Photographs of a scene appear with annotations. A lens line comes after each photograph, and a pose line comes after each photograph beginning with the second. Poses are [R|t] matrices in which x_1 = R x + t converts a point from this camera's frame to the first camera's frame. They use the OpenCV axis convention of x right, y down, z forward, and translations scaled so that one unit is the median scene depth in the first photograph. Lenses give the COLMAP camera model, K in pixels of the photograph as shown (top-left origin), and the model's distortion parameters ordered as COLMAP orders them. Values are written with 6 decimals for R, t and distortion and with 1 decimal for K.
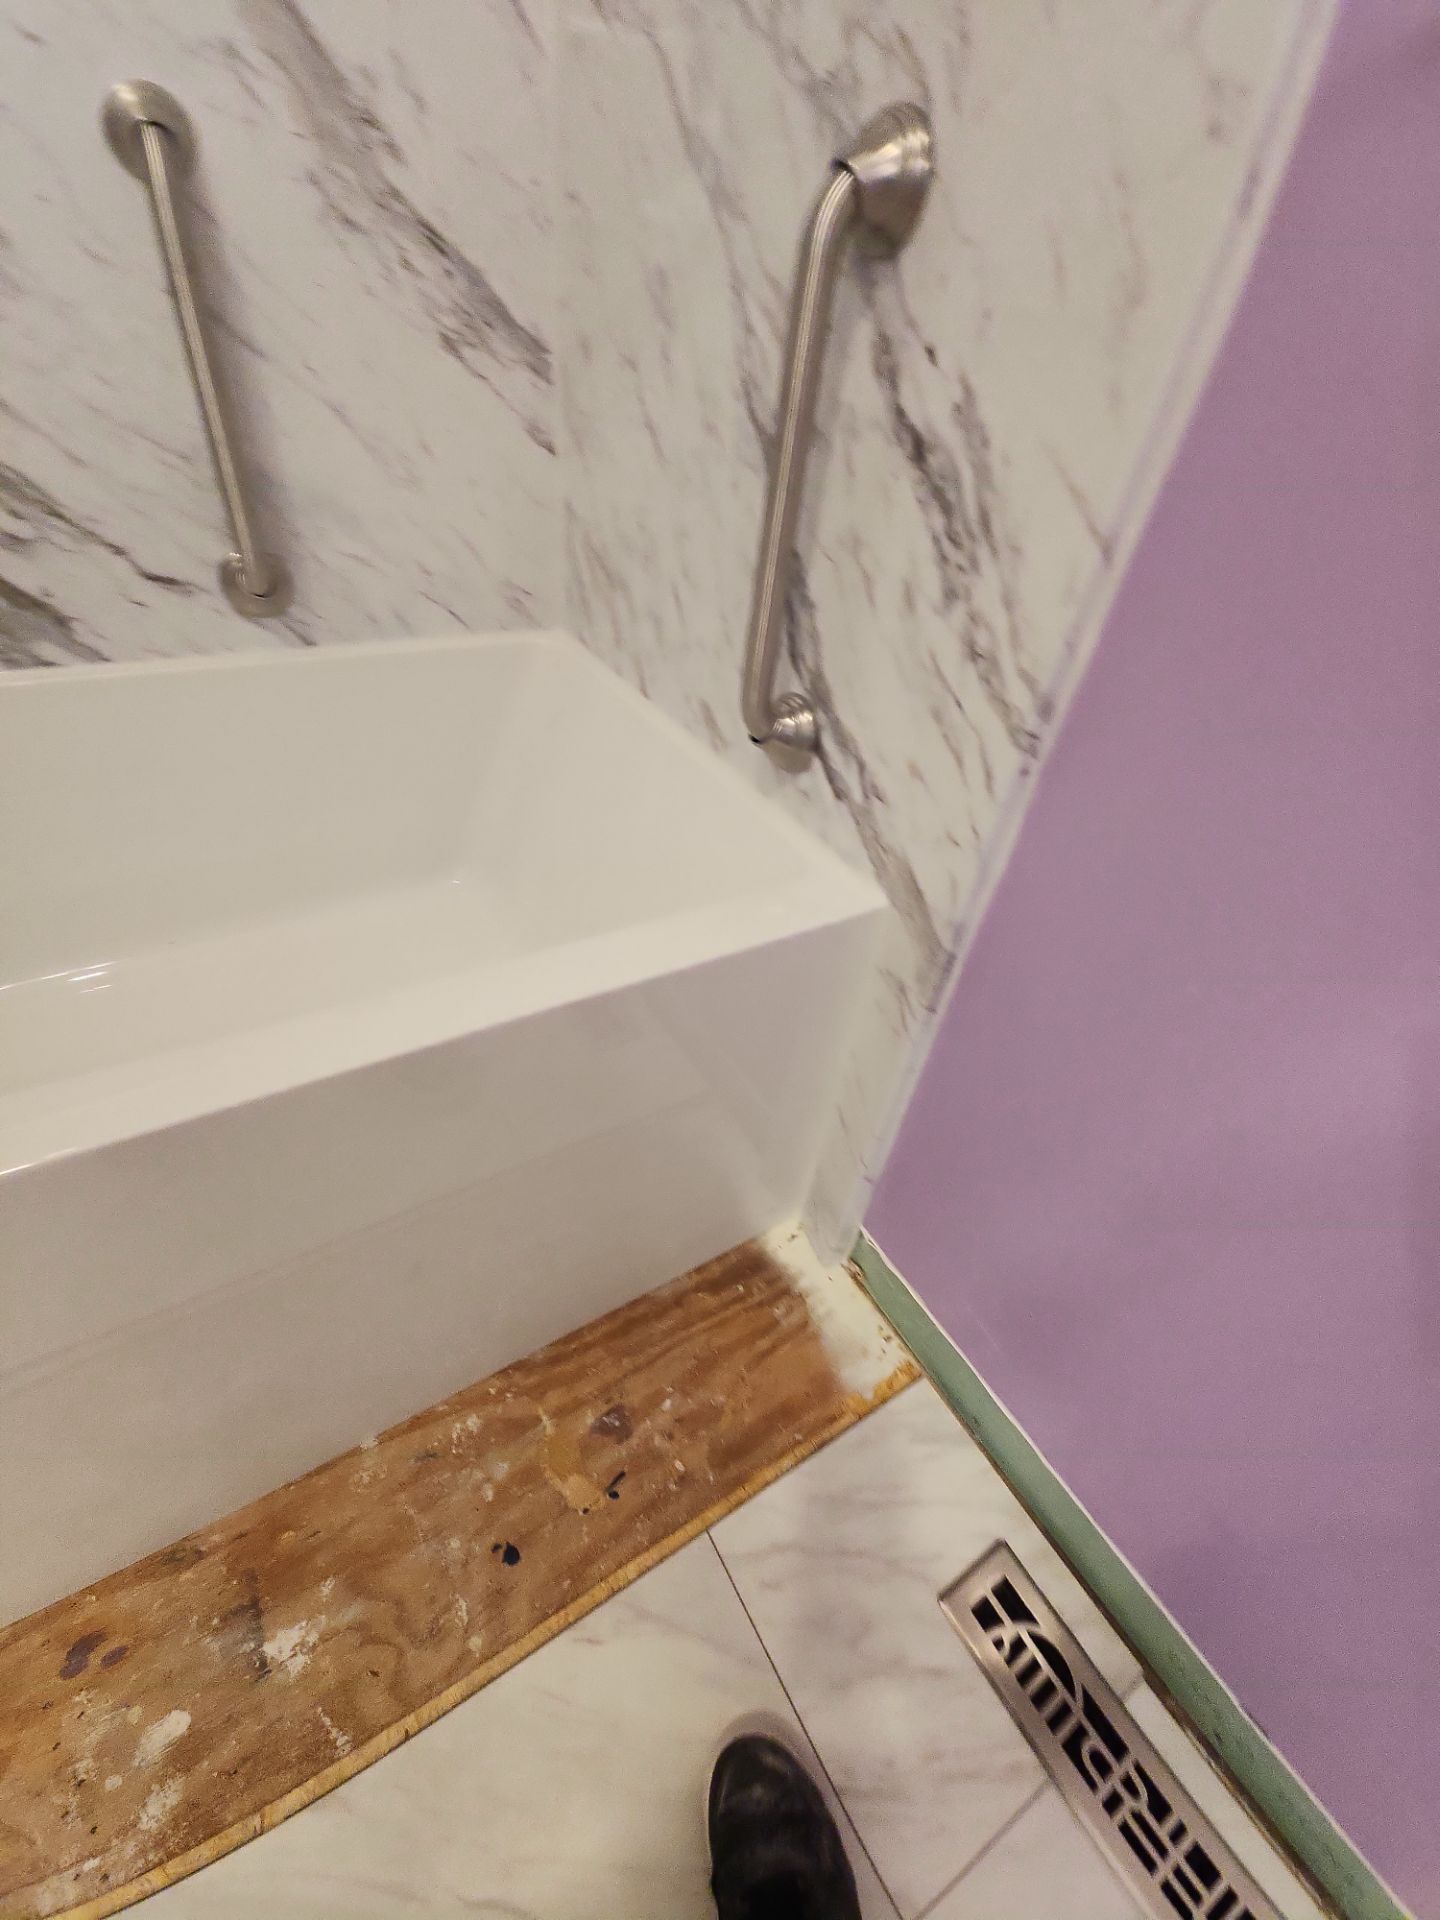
lens RADIAL K [[780.0, 0, 720.9], [0, 780.0, 958.2], [0, 0, 1]] dist [0.013206, -0.009672]
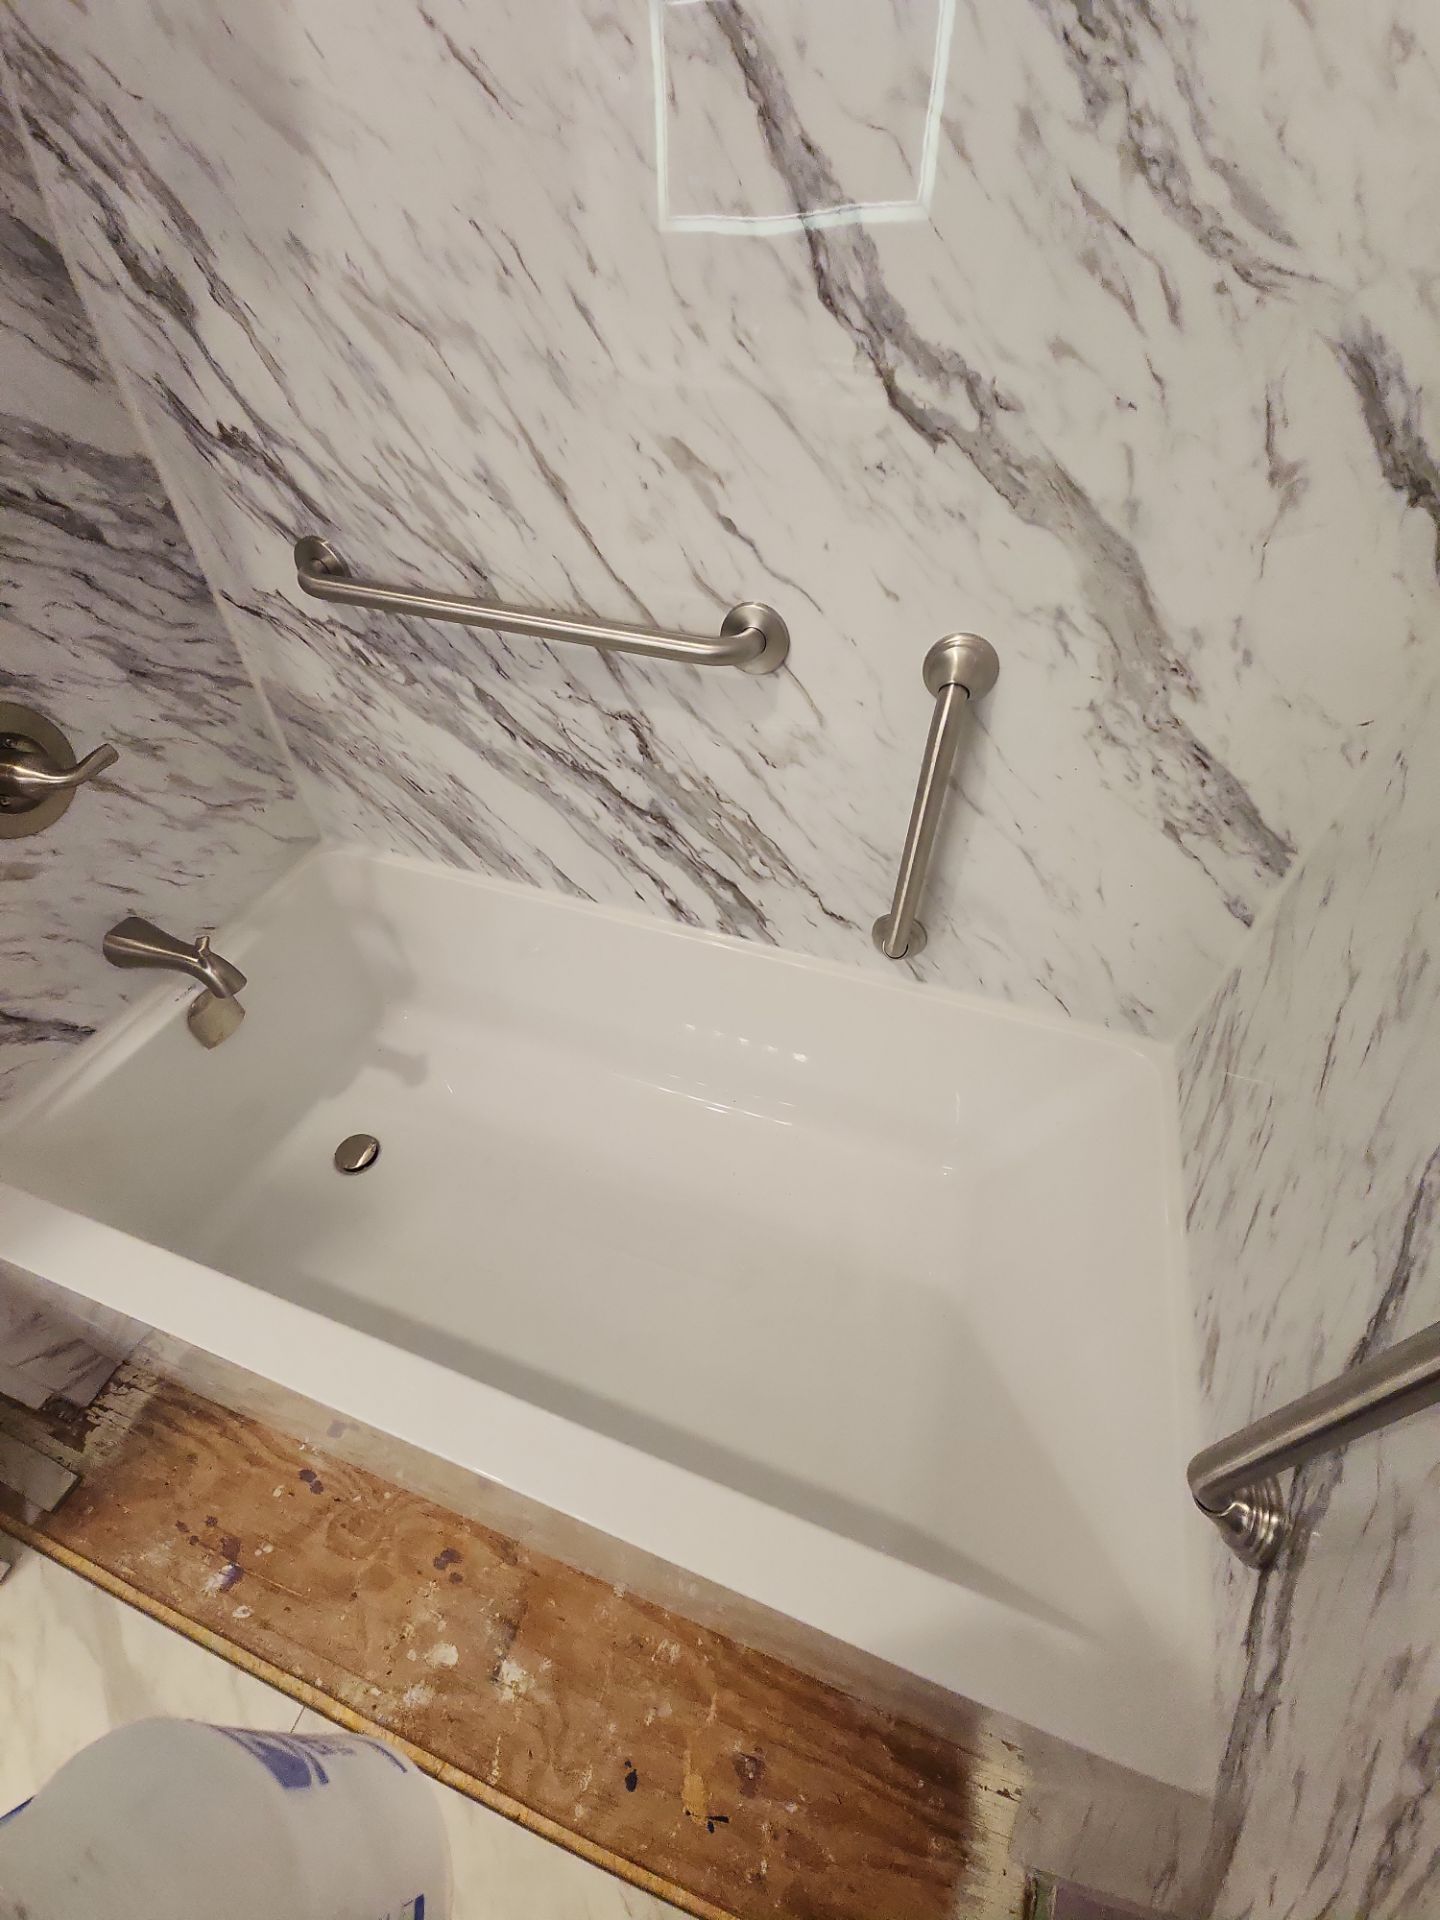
lens RADIAL K [[780.0, 0, 720.9], [0, 780.0, 958.2], [0, 0, 1]] dist [0.013206, -0.009672]
pose [[0.624187, 0.481214, -0.615487, -0.034483], [-0.445133, 0.866471, 0.226020, -0.760910], [0.642065, 0.132895, 0.755044, -0.058373]]
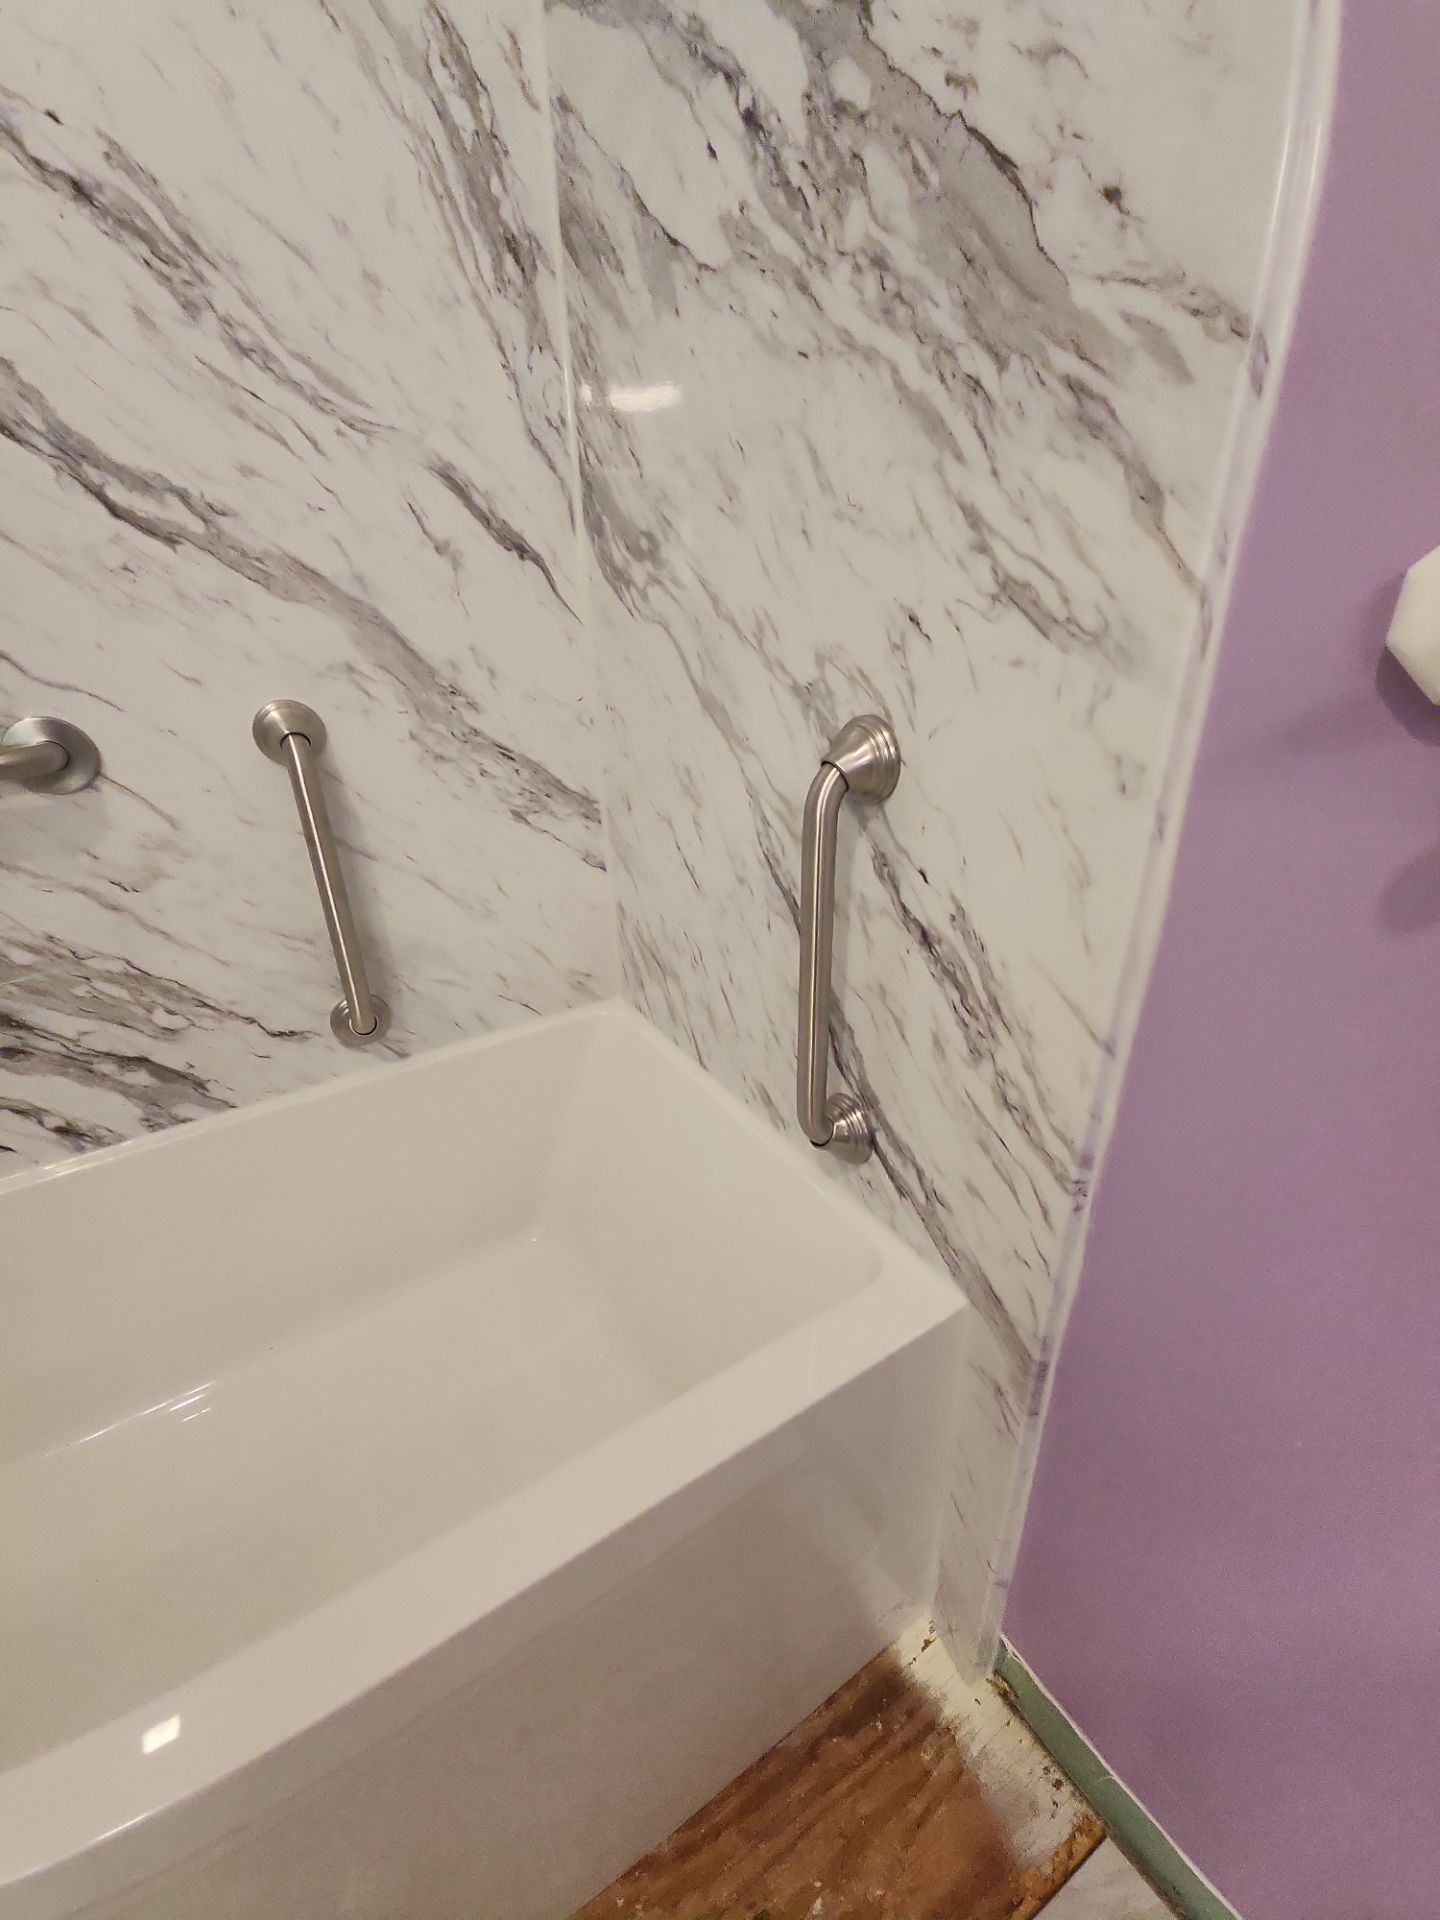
lens RADIAL K [[780.0, 0, 720.9], [0, 780.0, 958.2], [0, 0, 1]] dist [0.013206, -0.009672]
pose [[0.991202, -0.124968, -0.043611, -0.006764], [0.109422, 0.959055, -0.261229, -0.263245], [0.074470, 0.254159, 0.964291, -0.125874]]
